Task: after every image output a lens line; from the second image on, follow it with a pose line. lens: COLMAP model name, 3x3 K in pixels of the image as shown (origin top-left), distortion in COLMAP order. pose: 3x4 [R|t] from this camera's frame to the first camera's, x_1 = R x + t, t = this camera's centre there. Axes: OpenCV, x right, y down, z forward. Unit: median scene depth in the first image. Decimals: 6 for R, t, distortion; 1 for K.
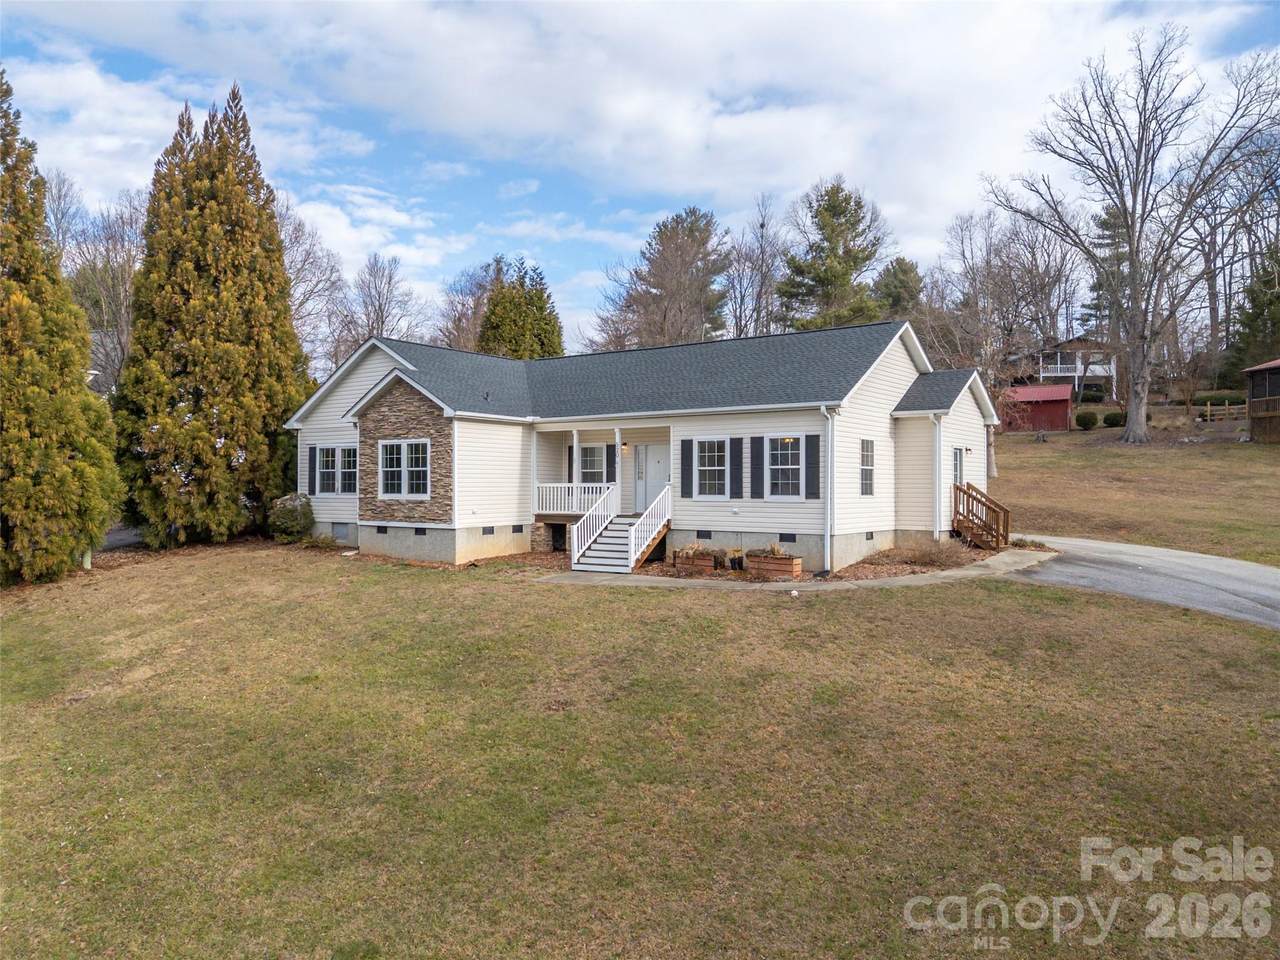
lens RADIAL K [[937.3, 0, 639.7], [0, 937.3, 469.6], [0, 0, 1]] dist [0.076562, -0.063418]
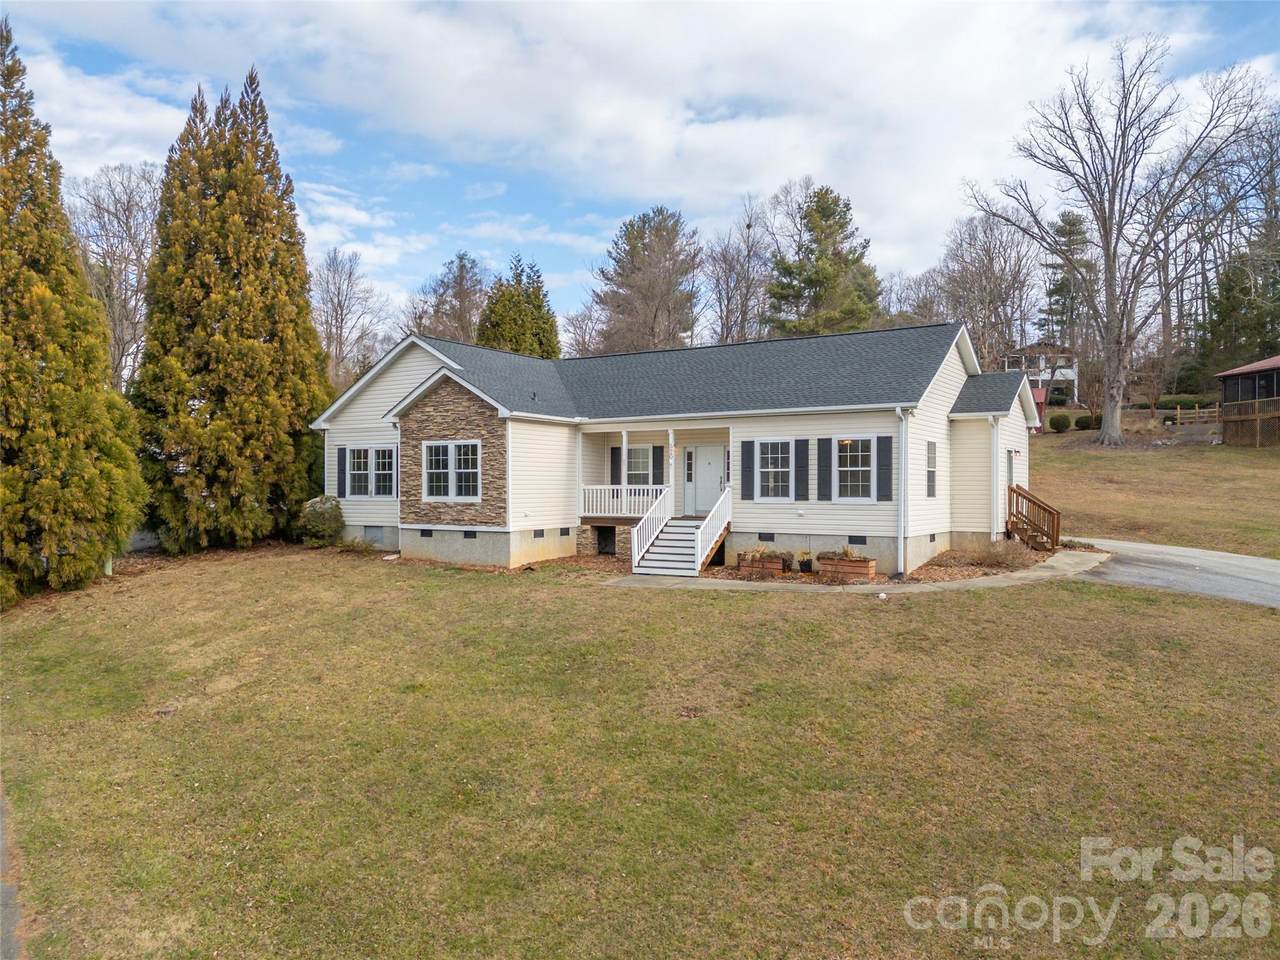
lens RADIAL K [[943.6, 0, 640.0], [0, 943.6, 480.0], [0, 0, 1]] dist [0.077944, -0.063482]
pose [[0.998035, -0.000170, 0.062652, -0.114111], [-0.000402, 0.999958, 0.009117, -0.000063], [-0.062651, -0.009124, 0.997994, 0.010734]]
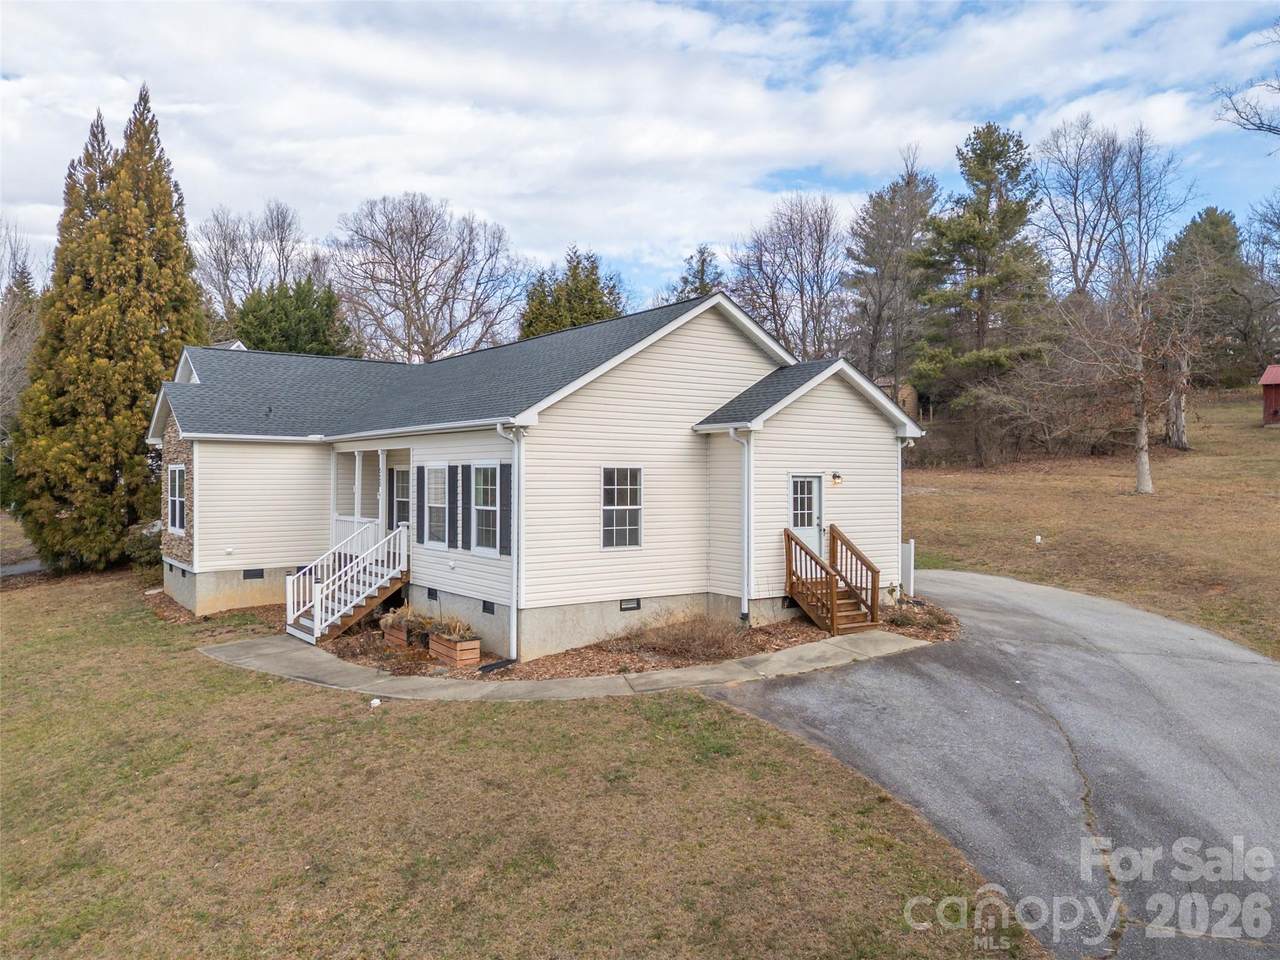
lens RADIAL K [[937.3, 0, 639.7], [0, 937.3, 469.6], [0, 0, 1]] dist [0.076562, -0.063418]
pose [[0.946992, -0.002314, -0.321250, 0.418850], [0.004856, 0.999963, 0.007113, -0.030804], [0.321222, -0.008296, 0.946968, 0.304772]]
